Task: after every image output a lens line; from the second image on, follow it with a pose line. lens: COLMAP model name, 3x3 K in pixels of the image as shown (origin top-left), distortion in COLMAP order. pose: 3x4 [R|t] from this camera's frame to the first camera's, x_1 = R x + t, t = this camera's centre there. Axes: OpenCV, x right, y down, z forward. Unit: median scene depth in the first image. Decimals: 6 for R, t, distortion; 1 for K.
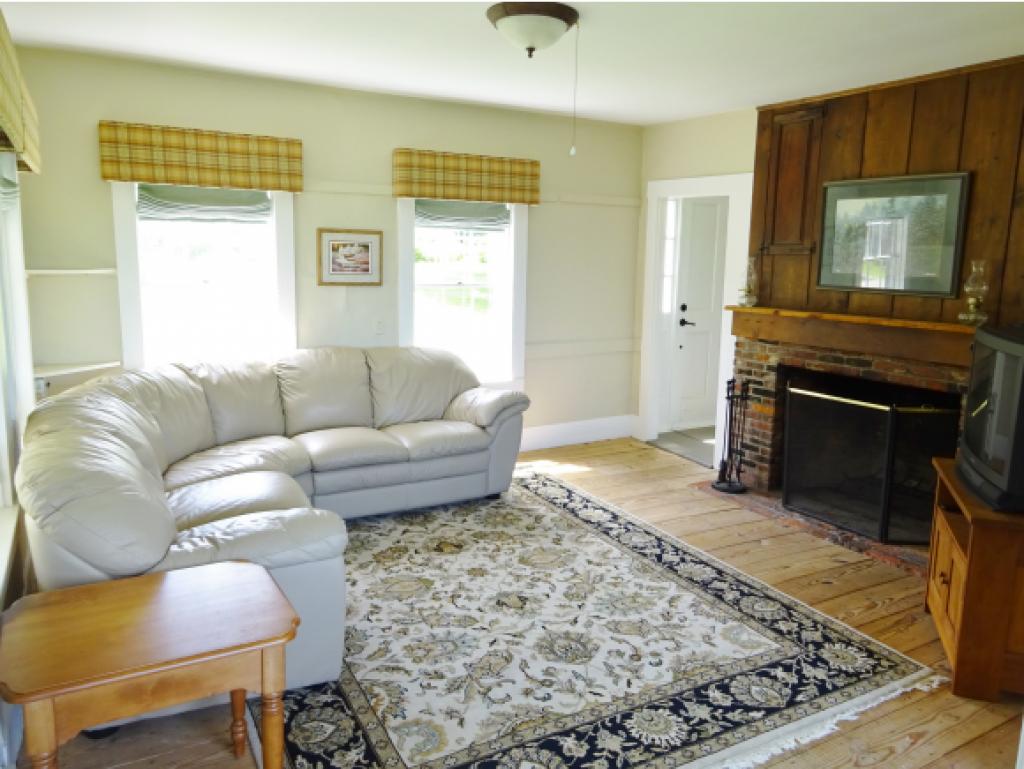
lens RADIAL K [[752.2, 0, 515.3], [0, 752.2, 384.9], [0, 0, 1]] dist [-0.006846, -0.007037]
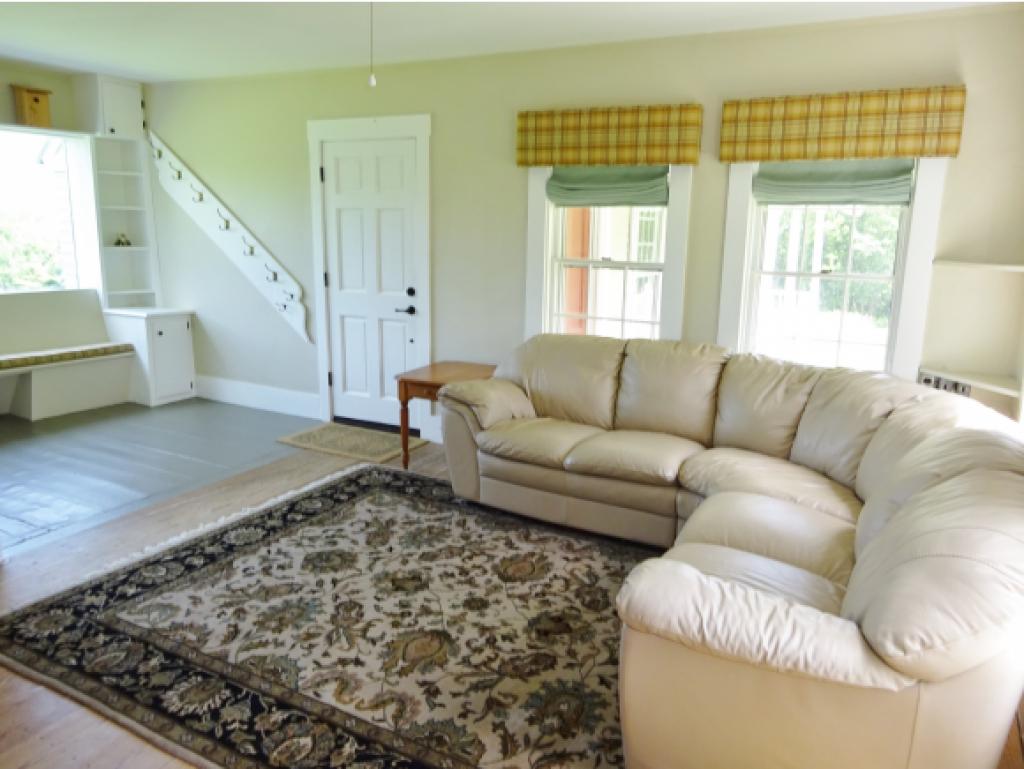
lens RADIAL K [[752.2, 0, 518.2], [0, 752.2, 380.7], [0, 0, 1]] dist [-0.006846, -0.007037]
pose [[-0.848044, 0.064956, -0.525930, 0.381059], [-0.130201, 0.936497, 0.325608, -0.299876], [0.513683, 0.344606, -0.785733, 1.815964]]
